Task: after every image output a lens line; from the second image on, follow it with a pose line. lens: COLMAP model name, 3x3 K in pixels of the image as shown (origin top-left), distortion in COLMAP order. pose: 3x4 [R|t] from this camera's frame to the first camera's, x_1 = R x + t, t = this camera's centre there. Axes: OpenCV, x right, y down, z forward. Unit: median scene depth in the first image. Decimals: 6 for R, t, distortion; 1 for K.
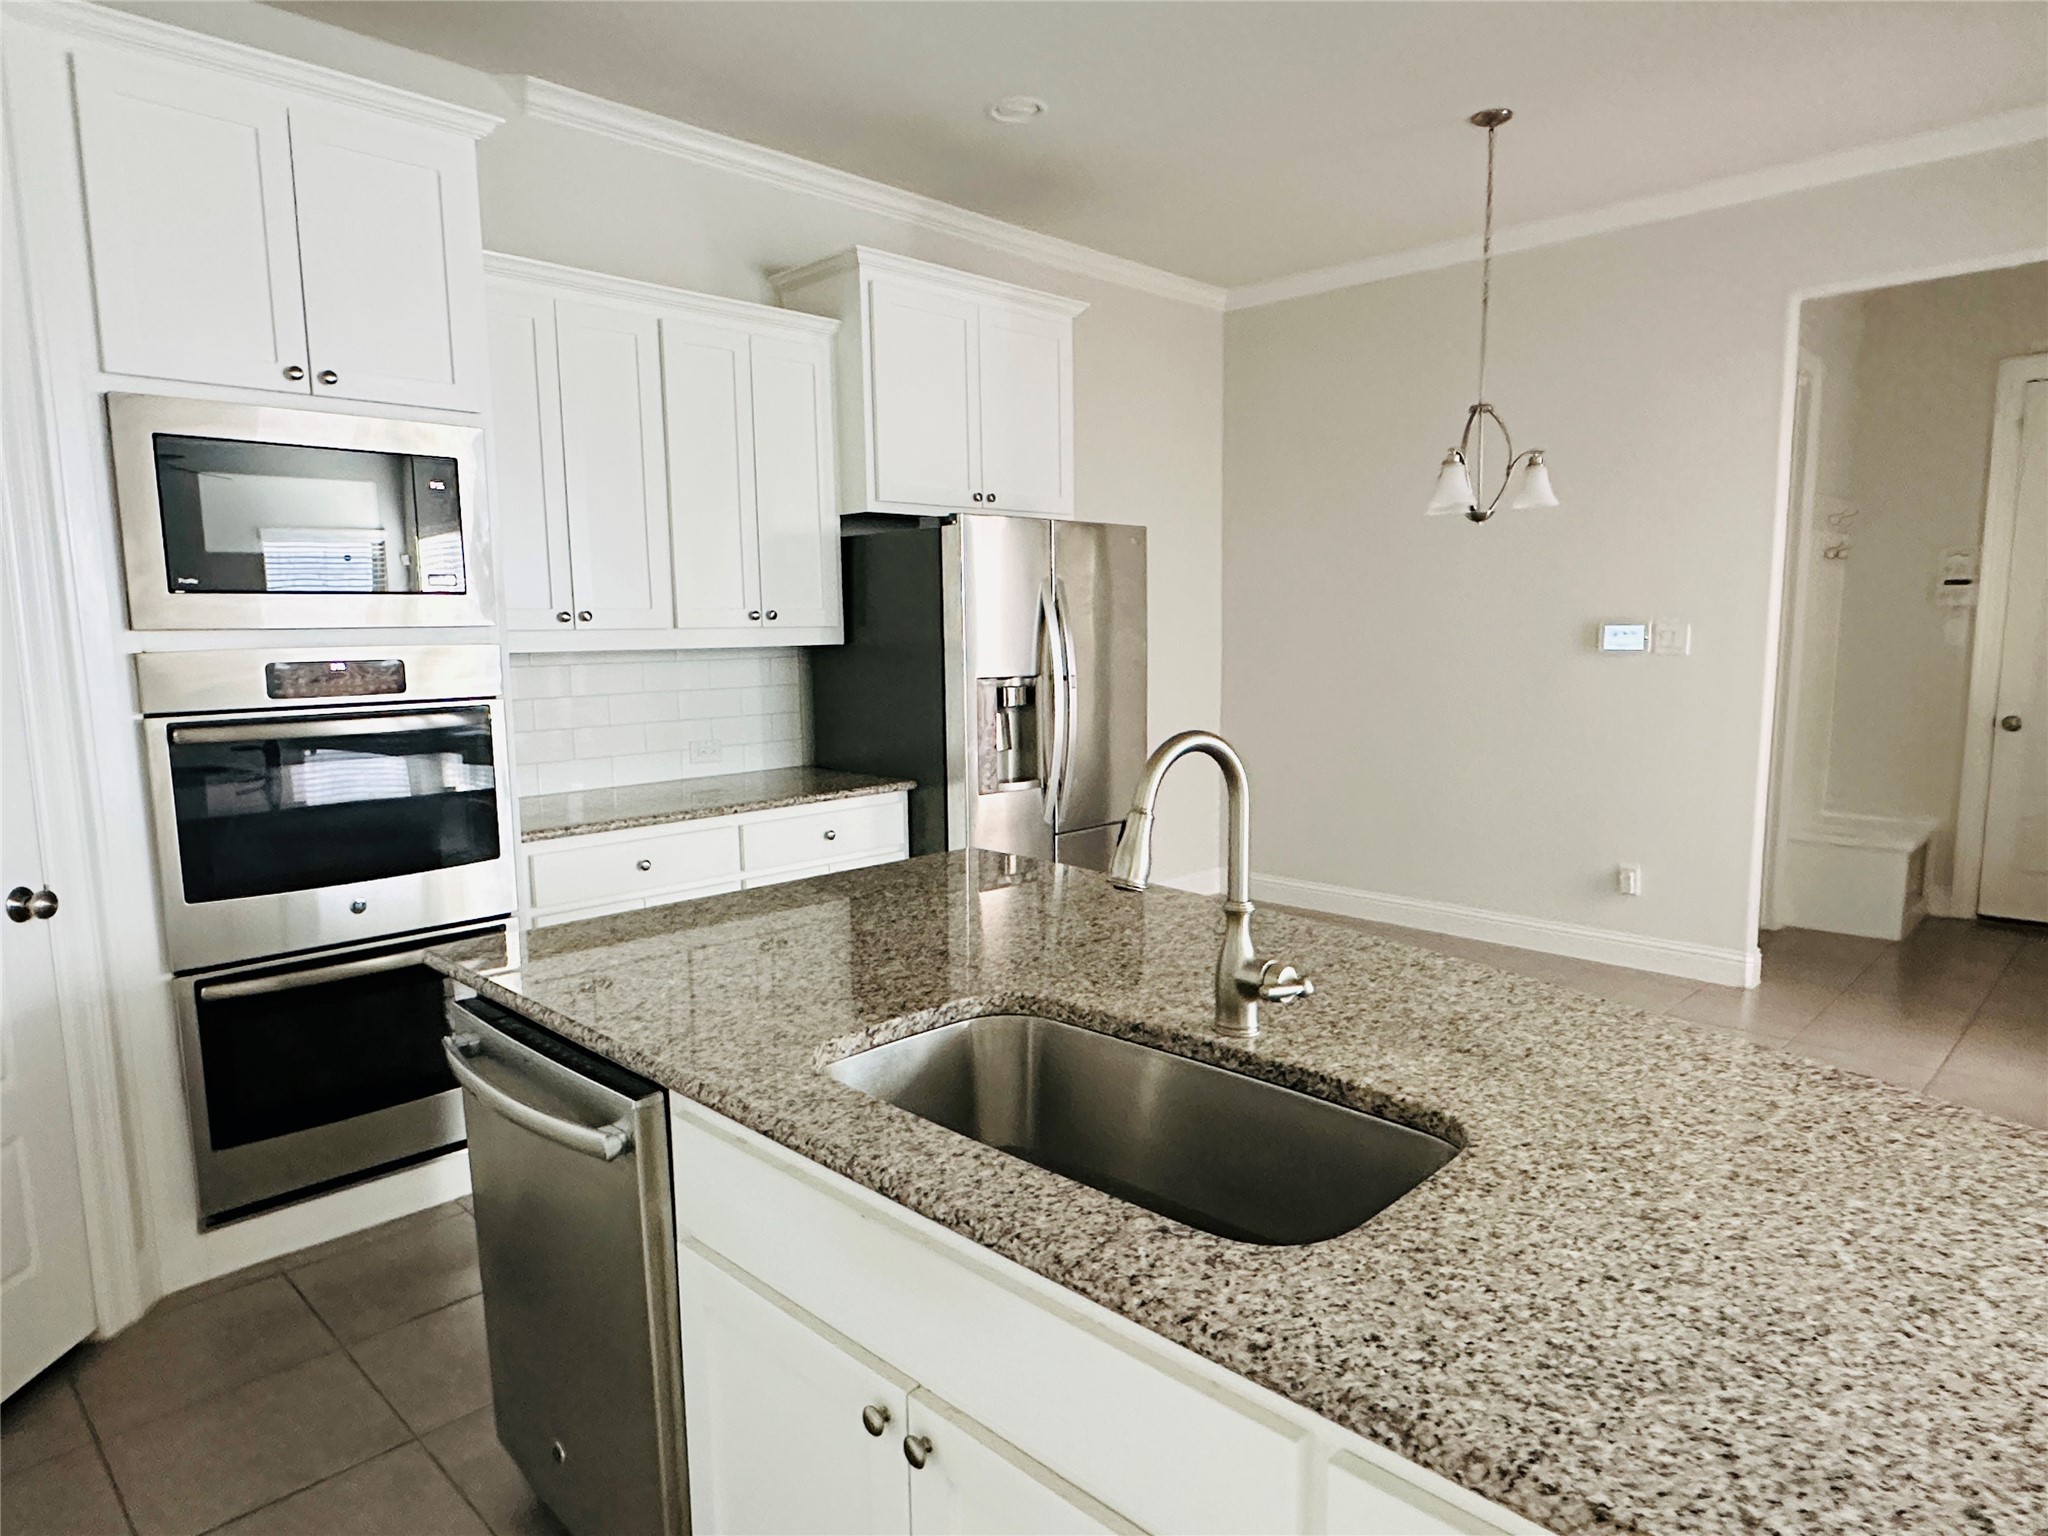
lens RADIAL K [[1234.6, 0, 1010.1], [0, 1234.6, 785.8], [0, 0, 1]] dist [-0.000259, -0.000454]
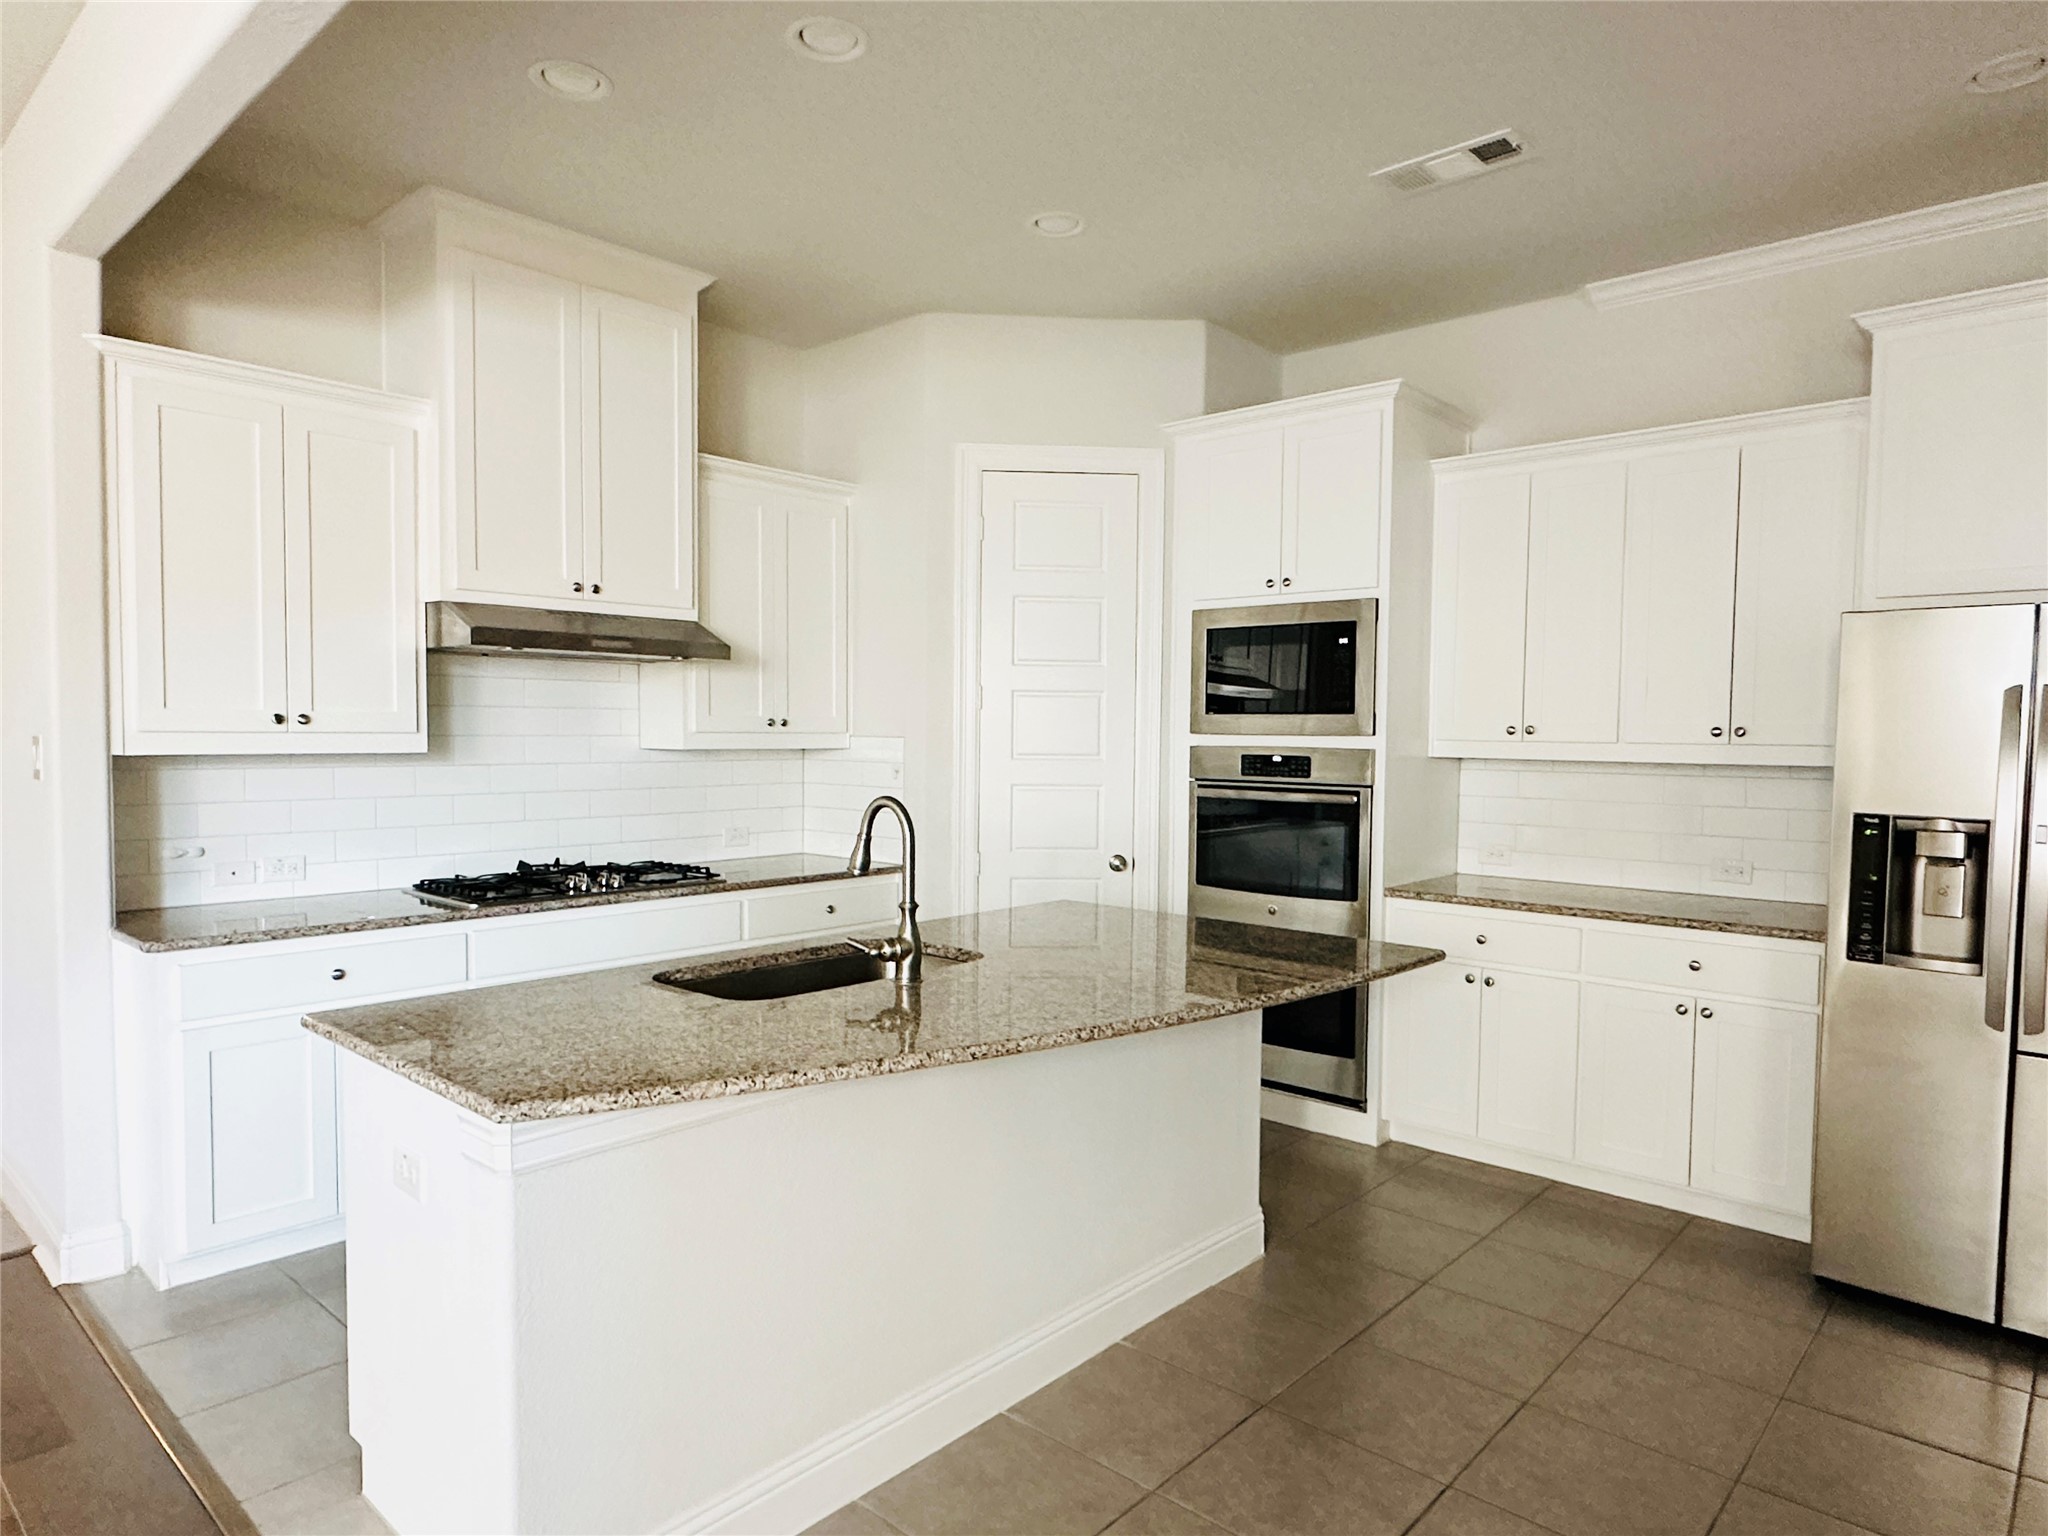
lens RADIAL K [[1234.6, 0, 1017.3], [0, 1234.6, 787.8], [0, 0, 1]] dist [-0.000259, -0.000454]
pose [[0.043413, 0.060826, -0.997204, 1.039739], [-0.144898, 0.987974, 0.053955, -0.095643], [0.988494, 0.142150, 0.051704, 0.584058]]
